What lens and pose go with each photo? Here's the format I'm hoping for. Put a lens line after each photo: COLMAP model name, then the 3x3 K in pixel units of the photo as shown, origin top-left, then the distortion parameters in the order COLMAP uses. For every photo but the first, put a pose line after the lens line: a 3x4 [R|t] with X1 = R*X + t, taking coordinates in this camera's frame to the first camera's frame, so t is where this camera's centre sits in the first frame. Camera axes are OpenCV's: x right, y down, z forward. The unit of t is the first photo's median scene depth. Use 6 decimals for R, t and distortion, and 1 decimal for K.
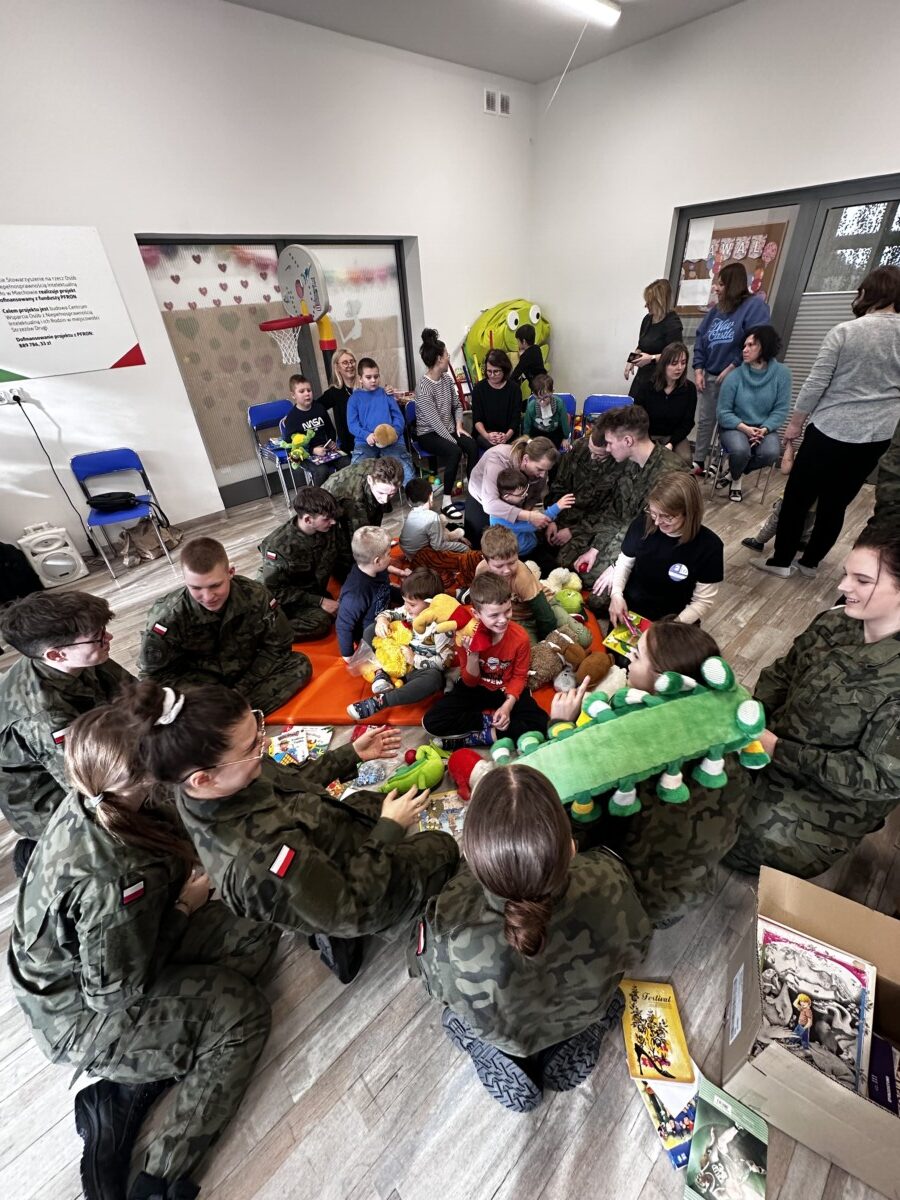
lens RADIAL K [[484.3, 0, 445.4], [0, 484.3, 594.6], [0, 0, 1]] dist [0.002531, 0.000327]
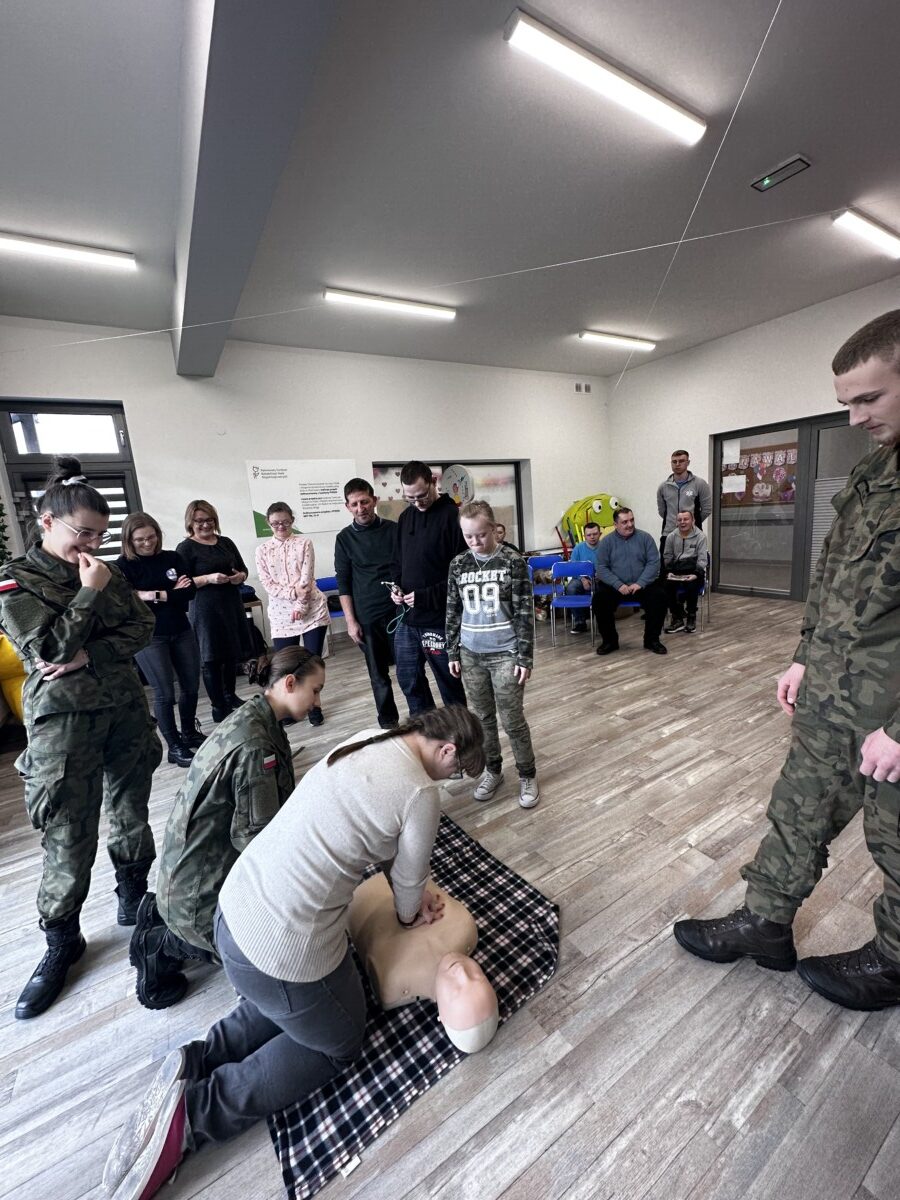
lens RADIAL K [[484.3, 0, 448.2], [0, 484.3, 601.3], [0, 0, 1]] dist [0.002531, 0.000327]
pose [[0.980700, 0.017018, -0.194779, -0.005275], [-0.085908, 0.932397, -0.351078, 0.226854], [0.175637, 0.361035, 0.915863, -0.268289]]
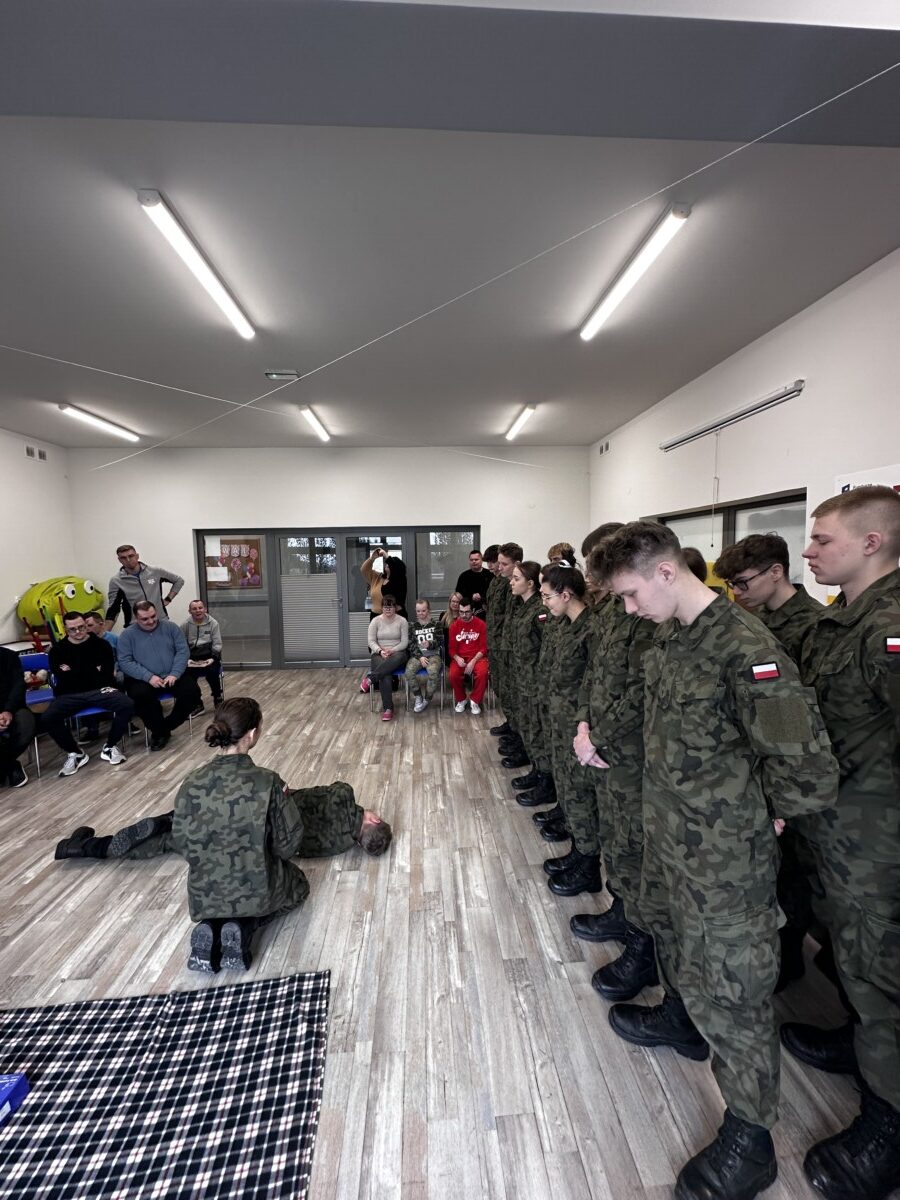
lens RADIAL K [[484.3, 0, 460.5], [0, 484.3, 602.7], [0, 0, 1]] dist [0.002531, 0.000327]
pose [[0.611324, -0.027921, 0.790888, -0.232188], [0.404586, 0.869929, -0.282017, 0.203008], [-0.680142, 0.492386, 0.543105, -0.317602]]
